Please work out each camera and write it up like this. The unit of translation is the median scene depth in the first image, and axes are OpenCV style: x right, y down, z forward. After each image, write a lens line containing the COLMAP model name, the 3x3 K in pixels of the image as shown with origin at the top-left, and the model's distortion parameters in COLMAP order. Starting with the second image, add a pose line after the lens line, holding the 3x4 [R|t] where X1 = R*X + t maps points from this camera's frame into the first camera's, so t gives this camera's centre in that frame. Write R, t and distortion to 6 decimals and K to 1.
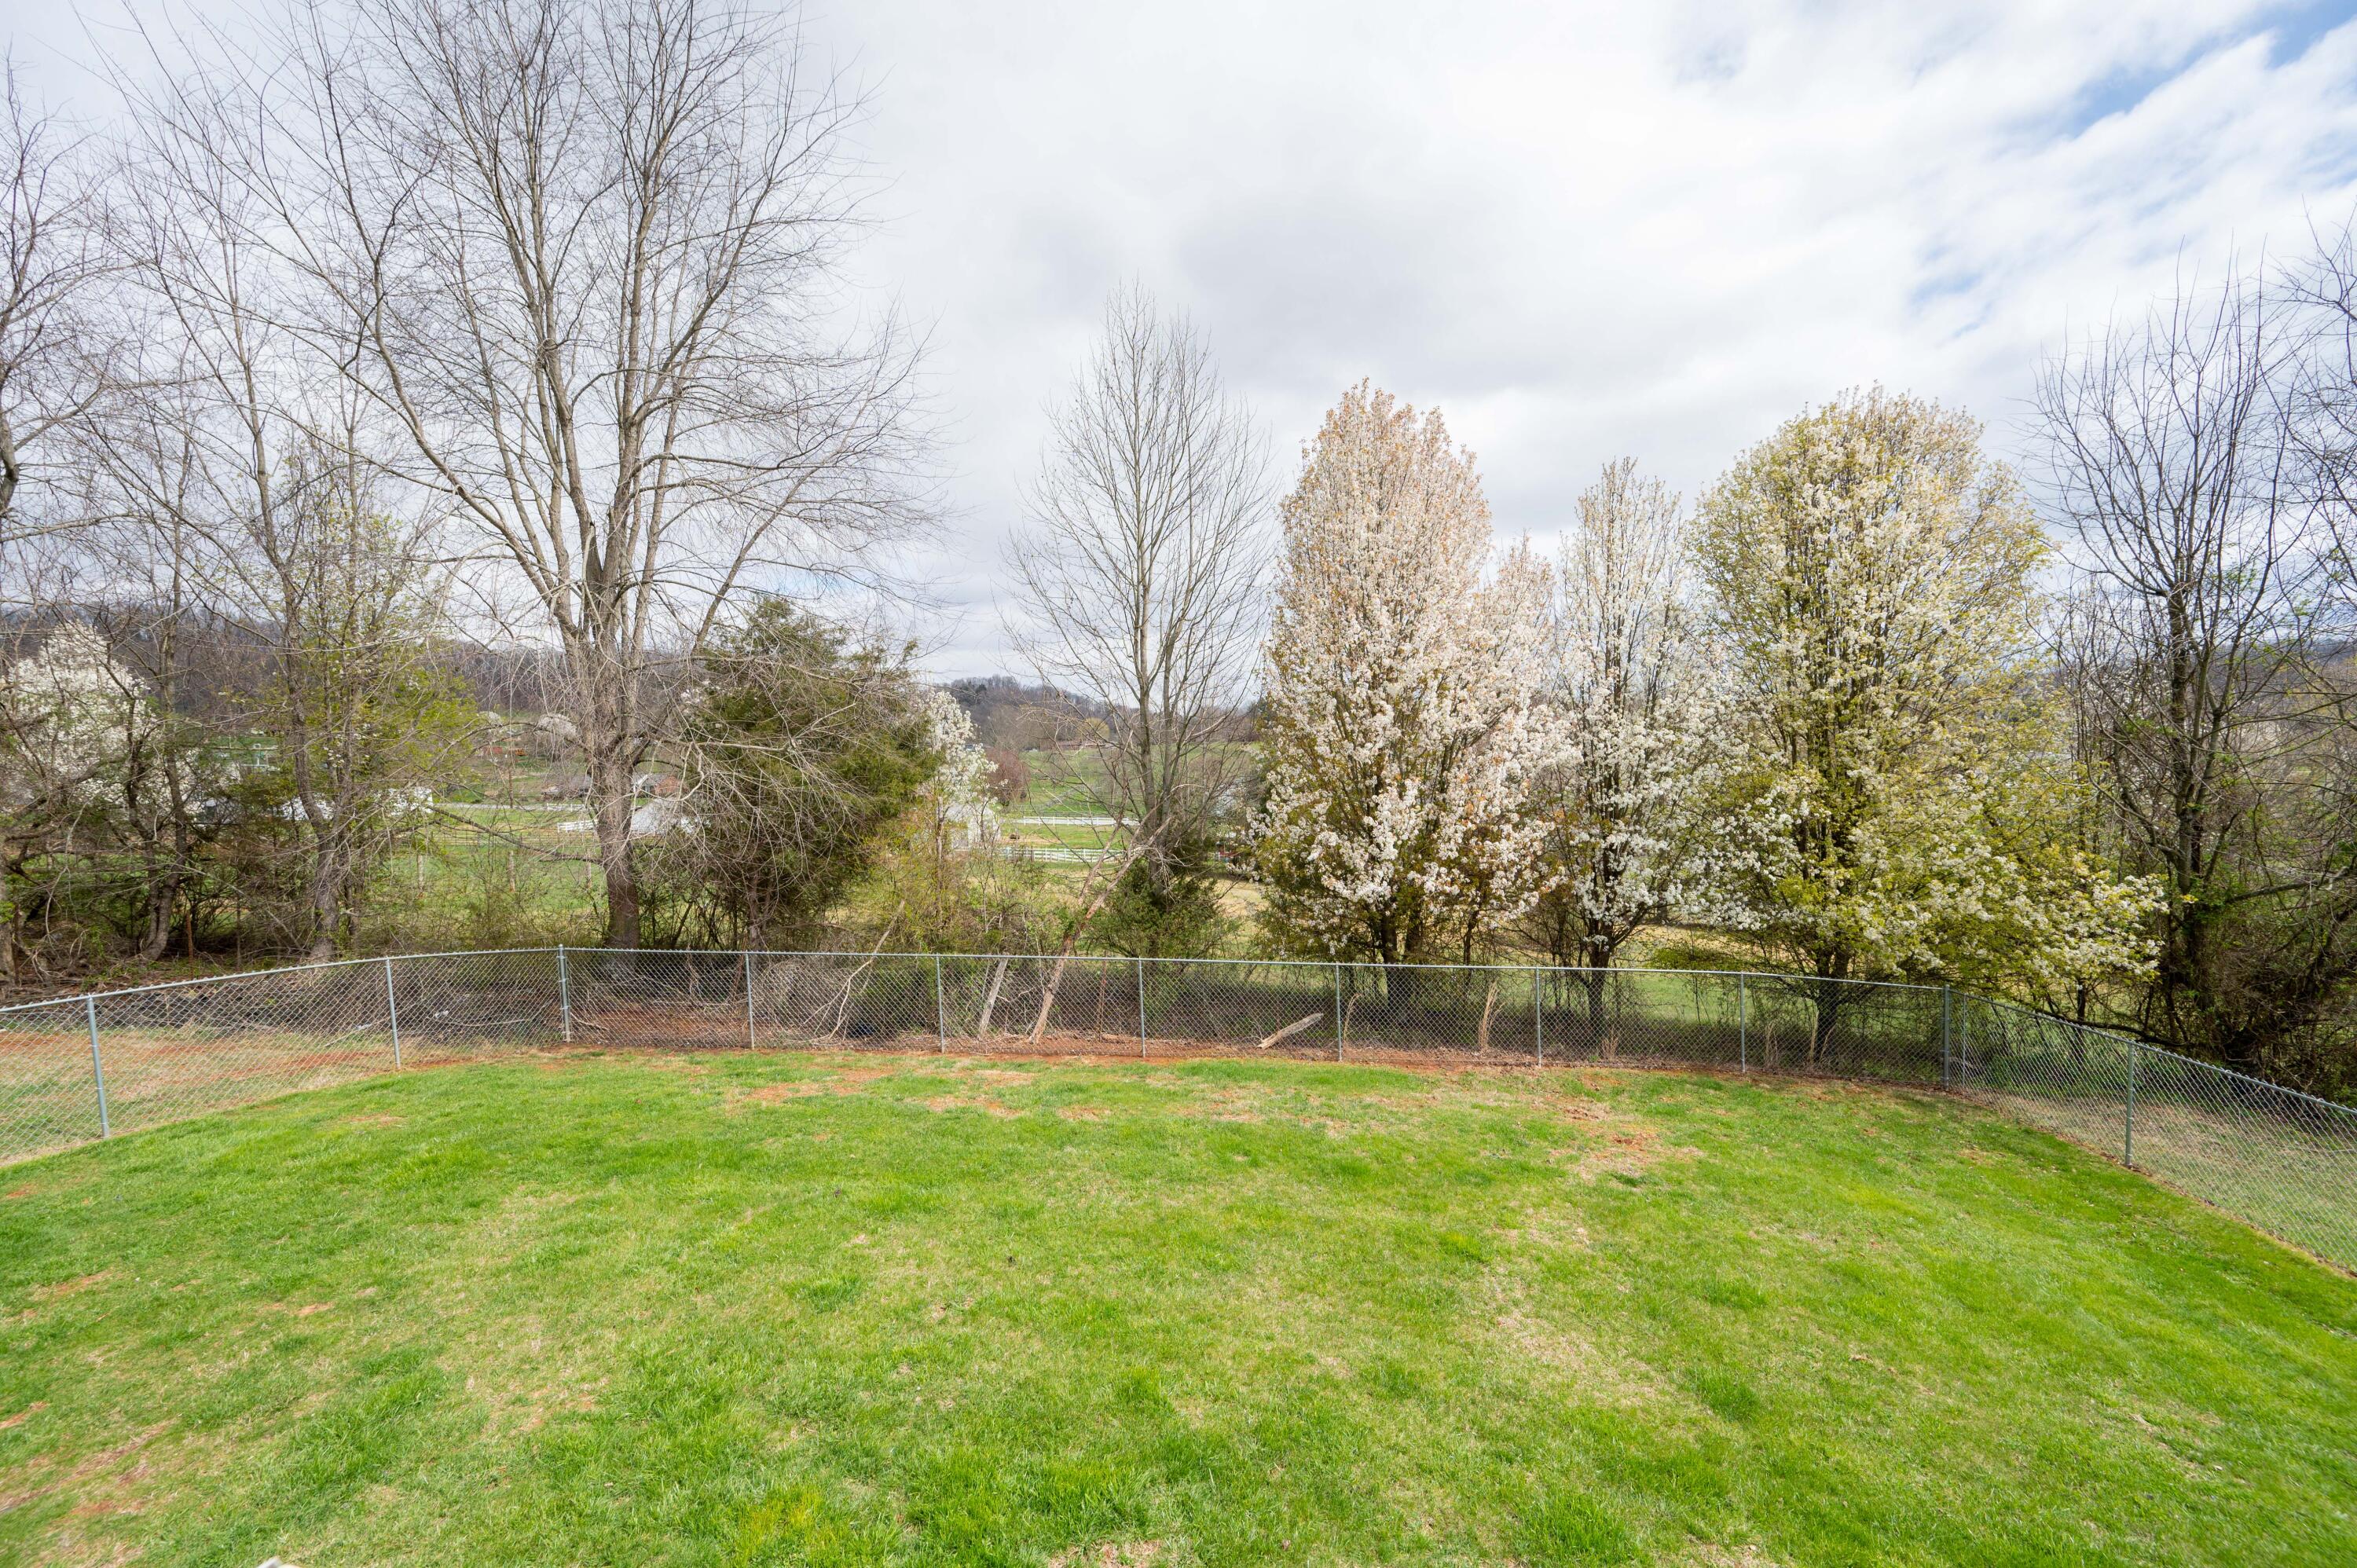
lens RADIAL K [[928.0, 0, 1186.8], [0, 928.0, 787.3], [0, 0, 1]] dist [-0.000293, -0.000306]
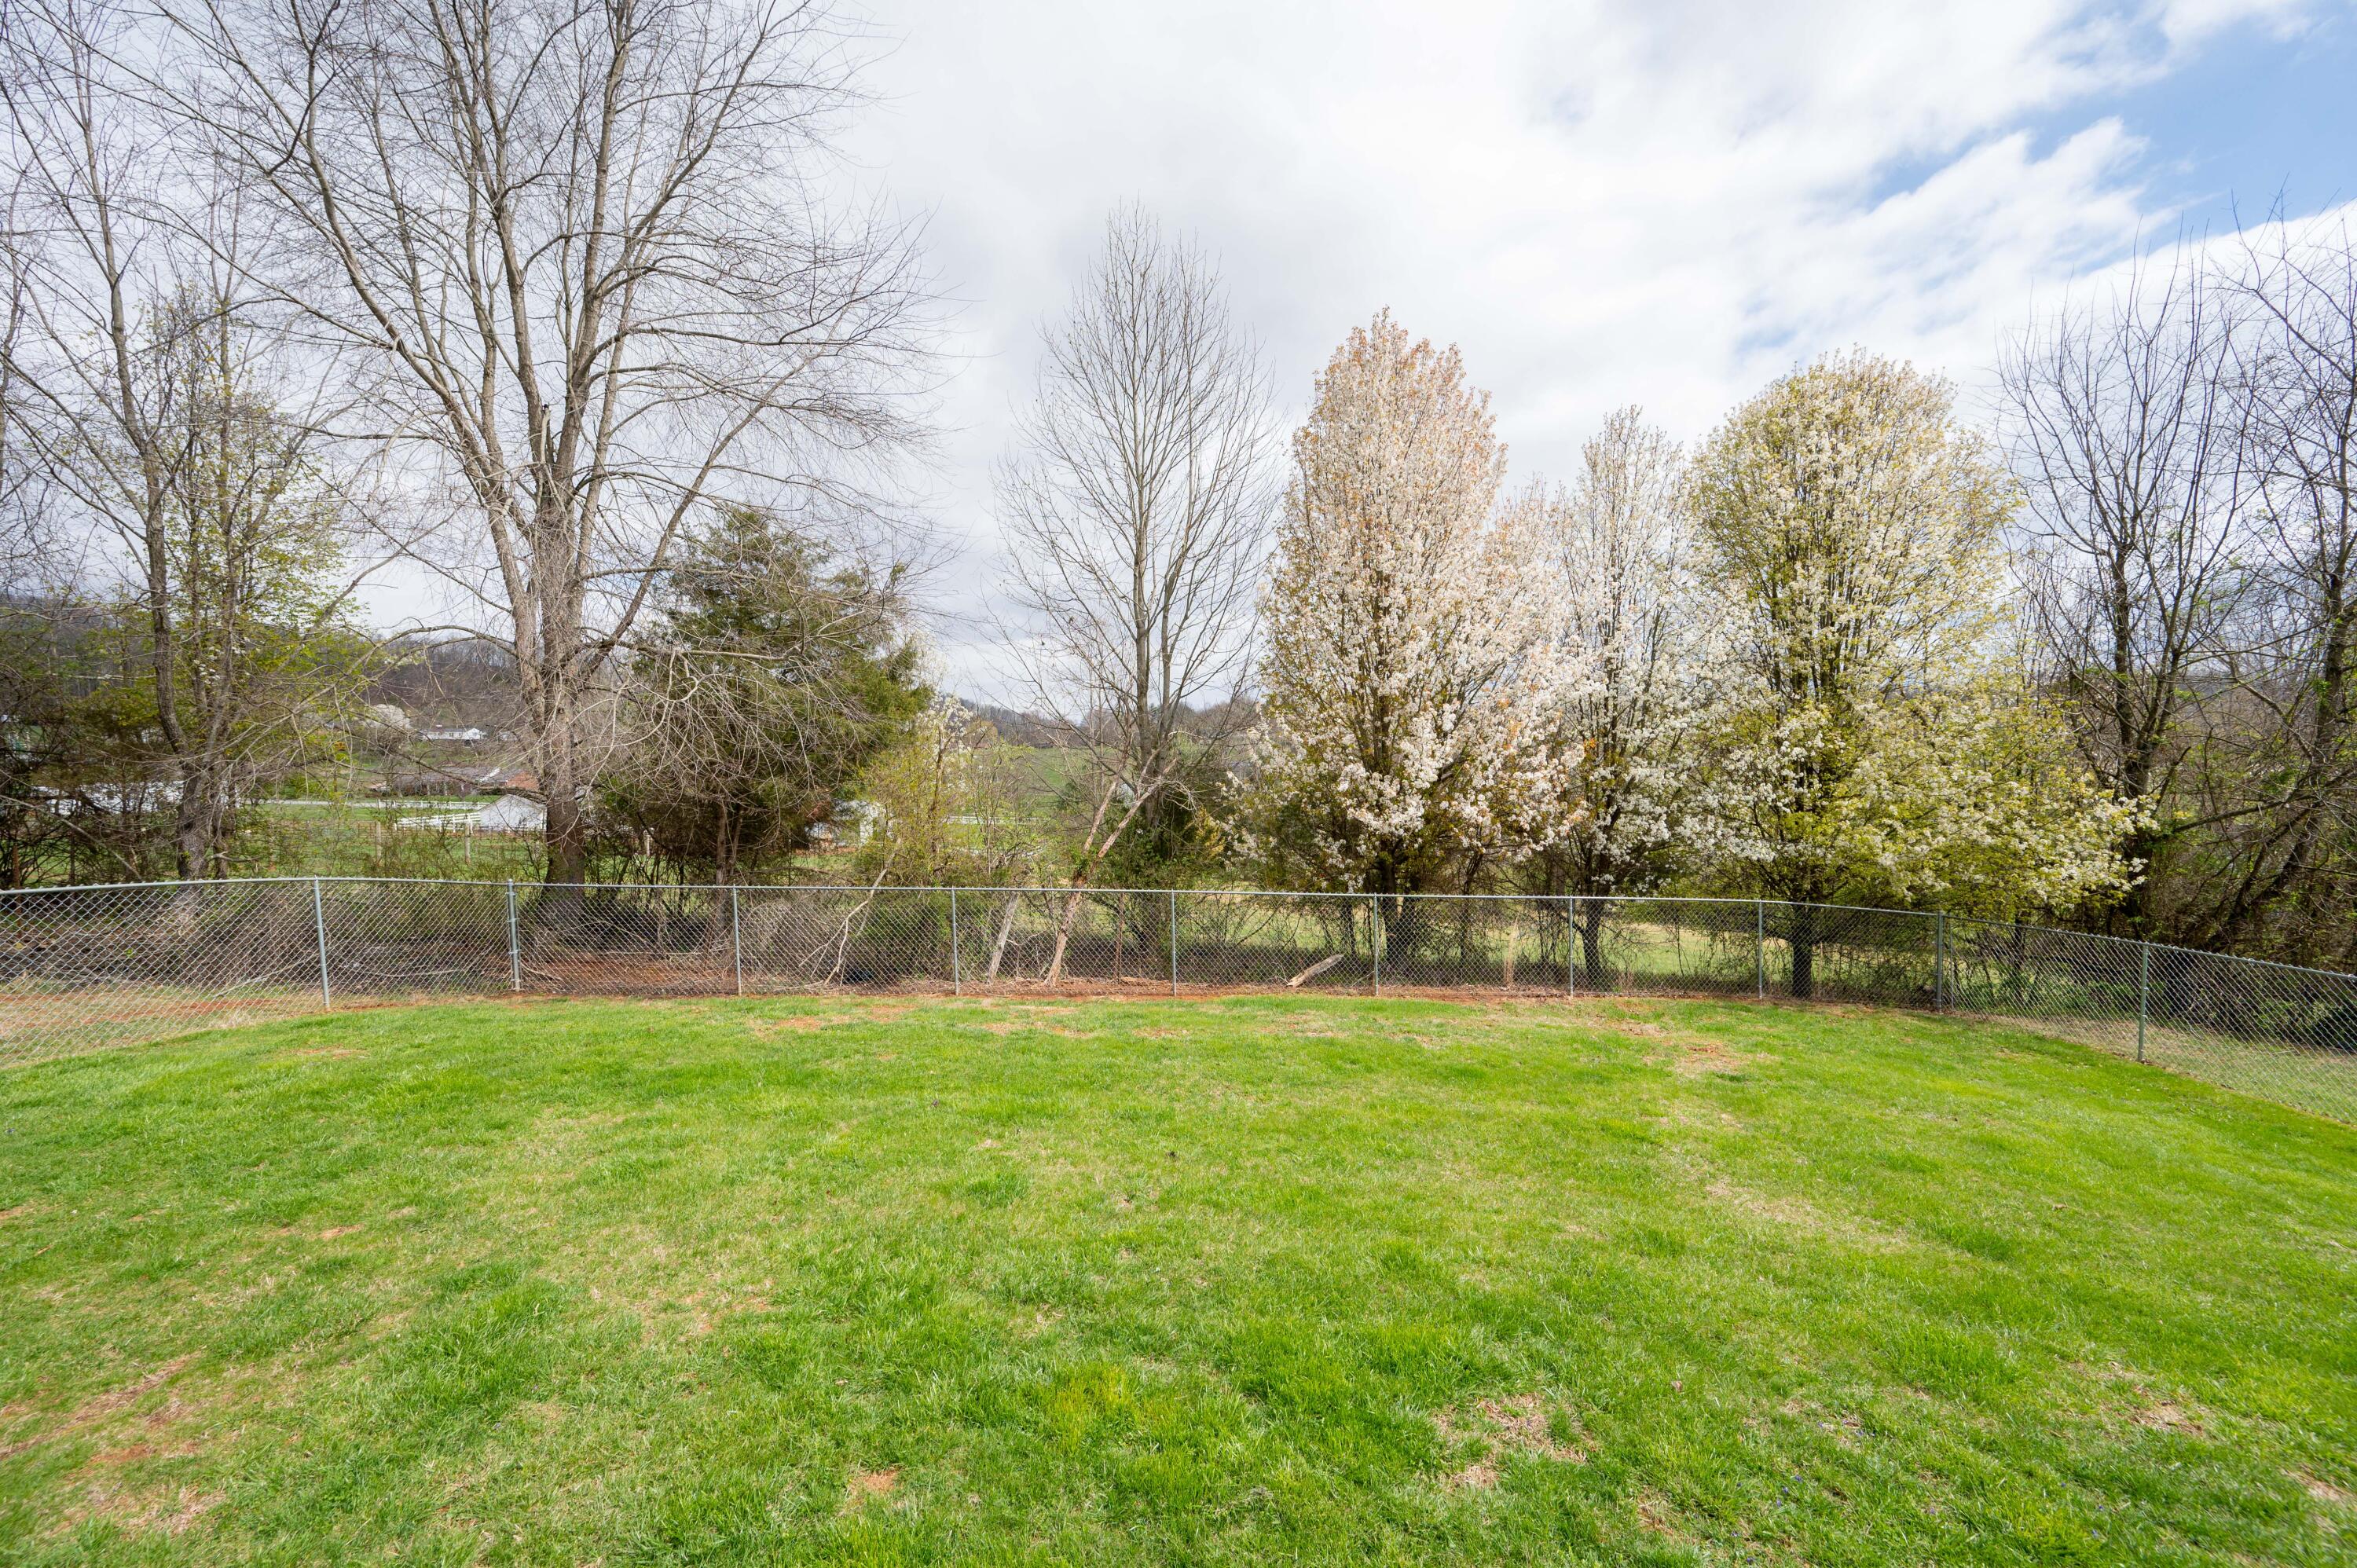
lens RADIAL K [[928.0, 0, 1189.0], [0, 928.0, 788.6], [0, 0, 1]] dist [-0.000293, -0.000306]
pose [[0.993293, 0.007619, 0.115376, -0.138080], [-0.007467, 0.999971, -0.001749, 0.078879], [-0.115386, 0.000876, 0.993320, 0.056665]]
